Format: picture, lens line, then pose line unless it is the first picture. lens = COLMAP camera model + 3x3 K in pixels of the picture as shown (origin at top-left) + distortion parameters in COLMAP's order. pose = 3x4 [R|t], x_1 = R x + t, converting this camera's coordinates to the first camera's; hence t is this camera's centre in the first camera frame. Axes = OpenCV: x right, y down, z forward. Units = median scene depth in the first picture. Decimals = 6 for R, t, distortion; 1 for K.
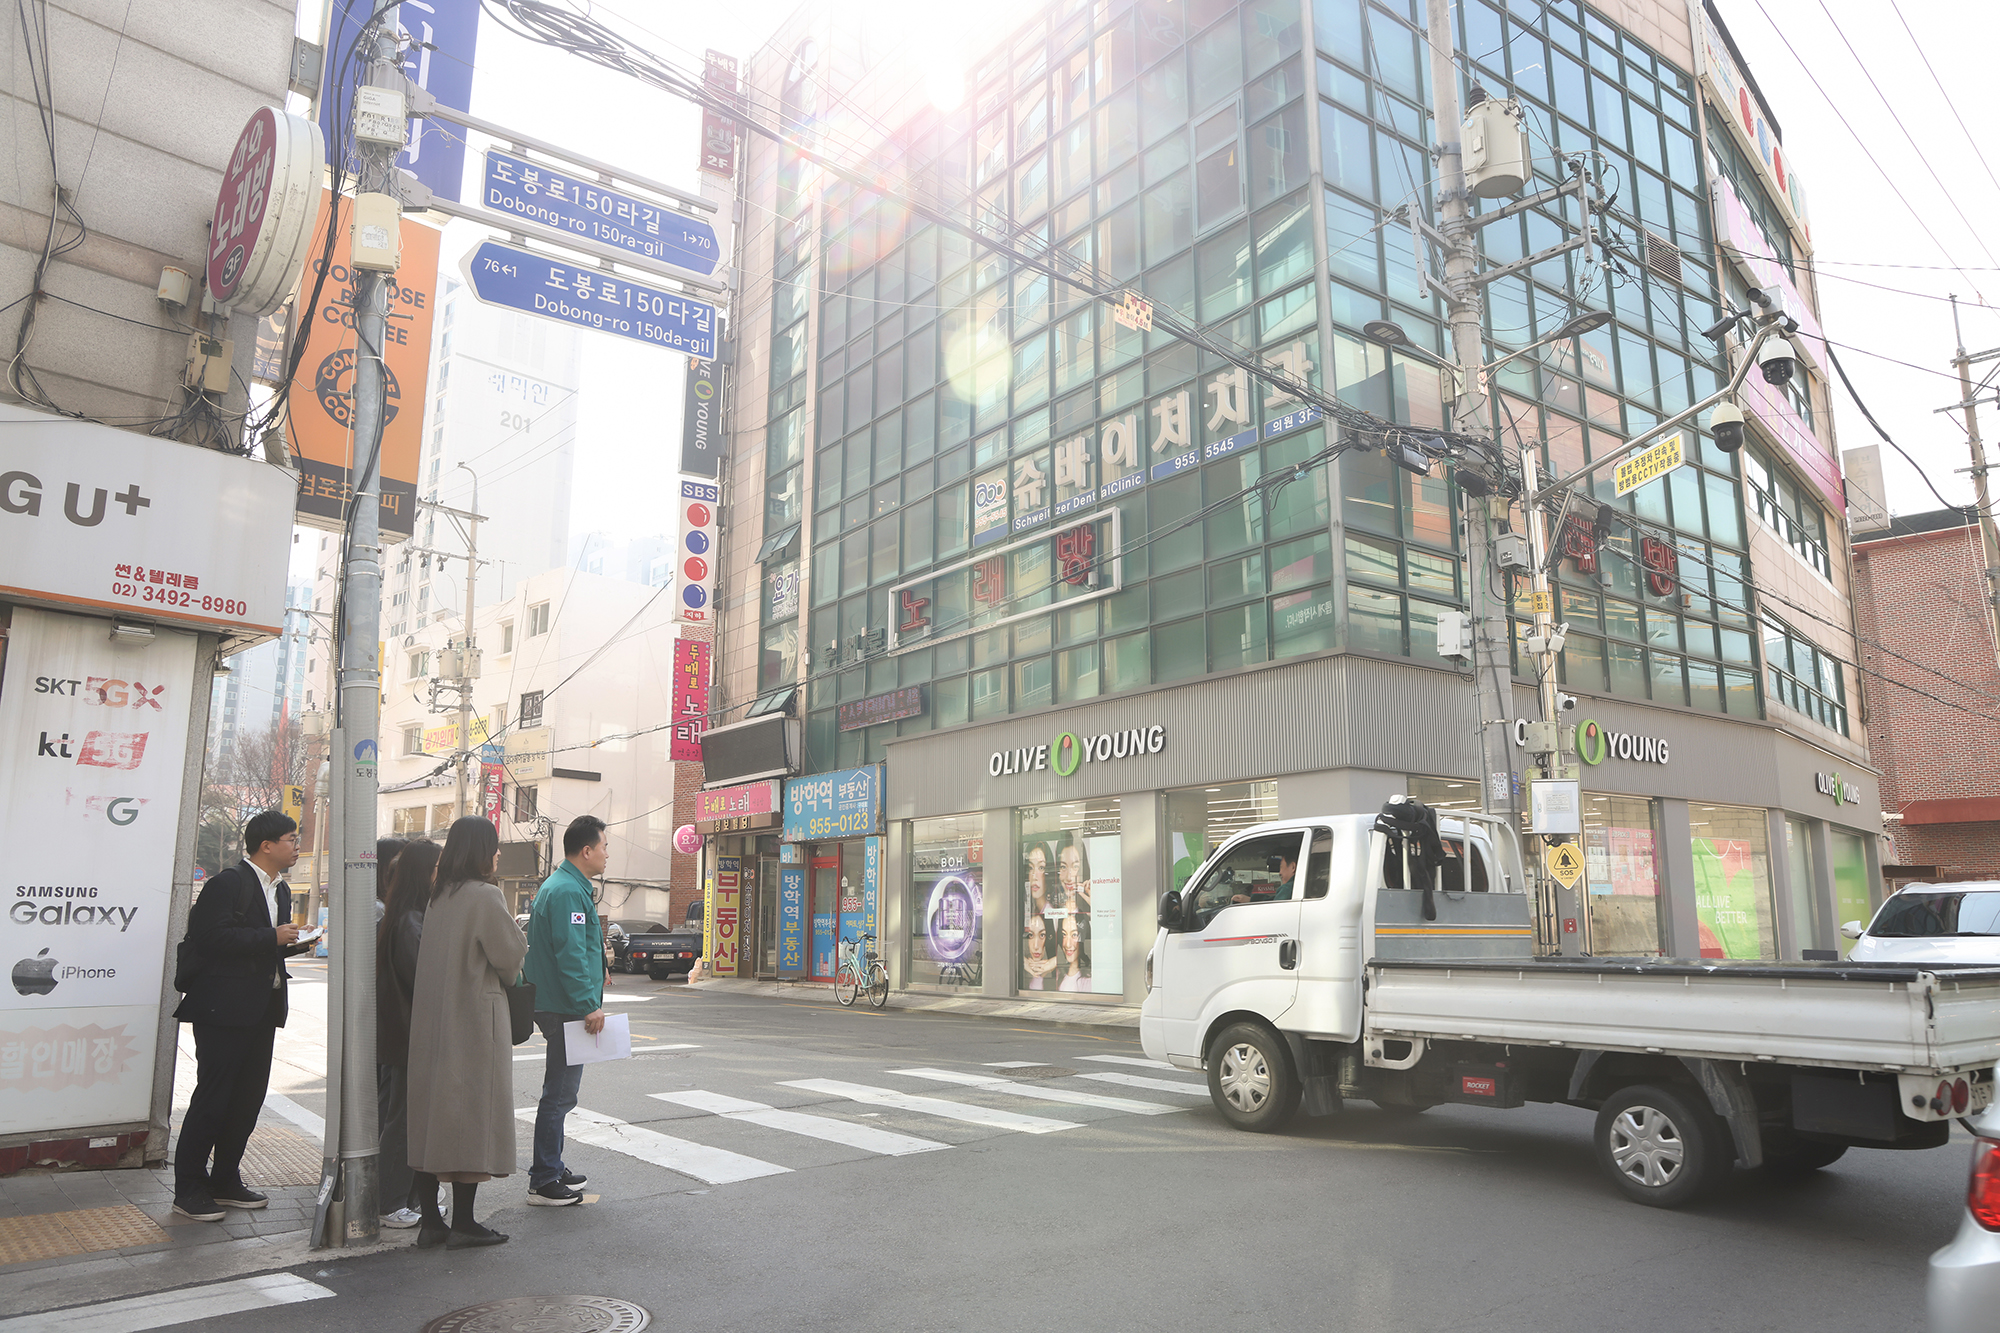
lens RADIAL K [[1344.4, 0, 998.8], [0, 1344.4, 692.8], [0, 0, 1]] dist [-0.088273, 0.068805]
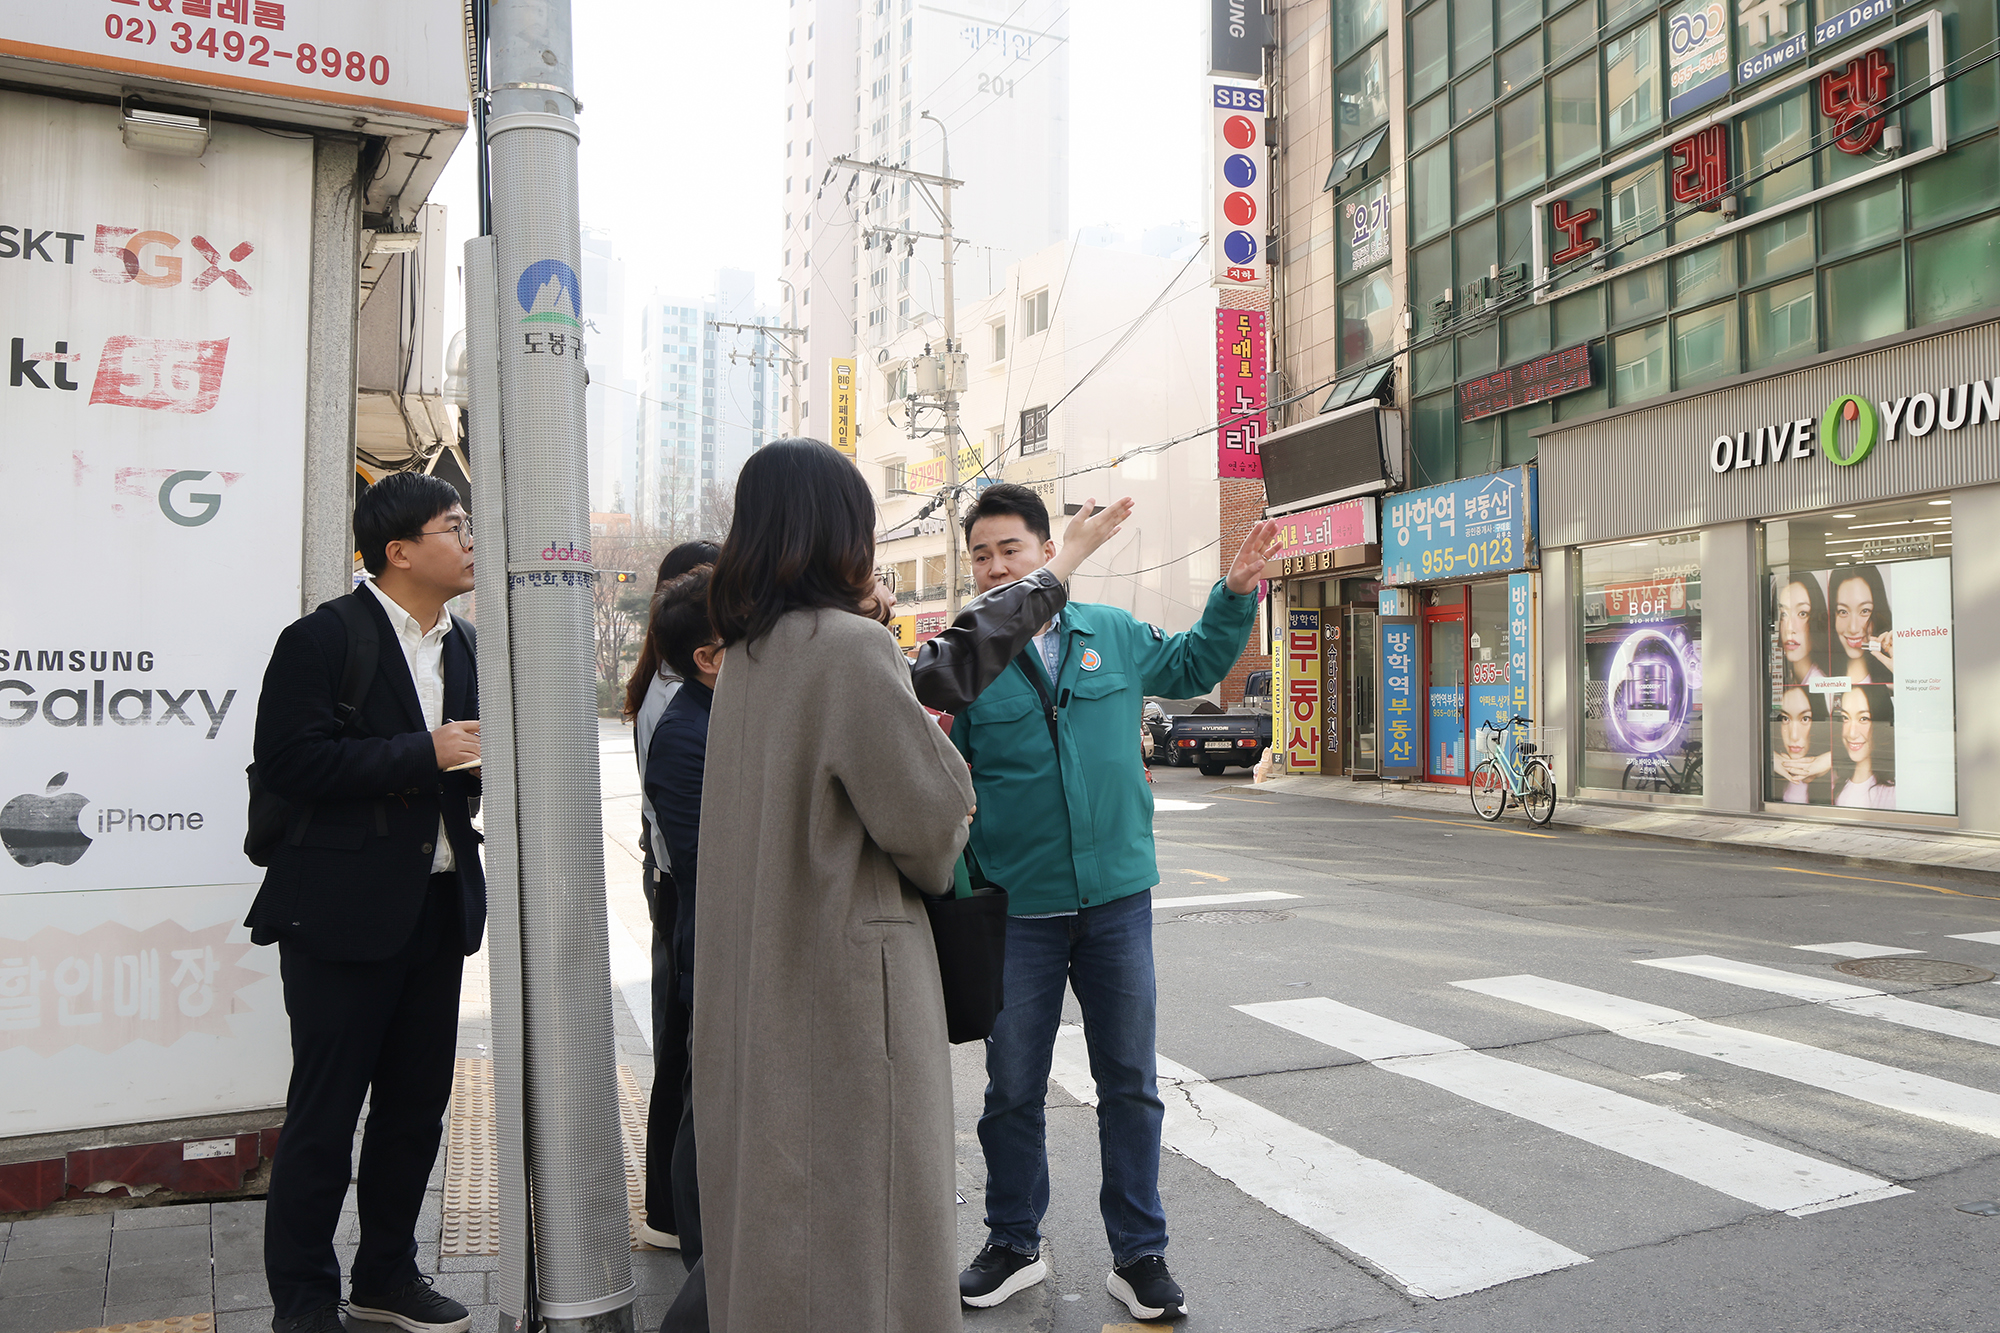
lens RADIAL K [[1455.8, 0, 1000.0], [0, 1455.8, 666.5], [0, 0, 1]] dist [-0.084728, 0.069697]
pose [[0.930281, -0.008163, -0.366756, -0.071187], [0.062815, 0.988532, 0.137330, 0.037155], [0.361429, -0.150794, 0.920125, 0.228735]]
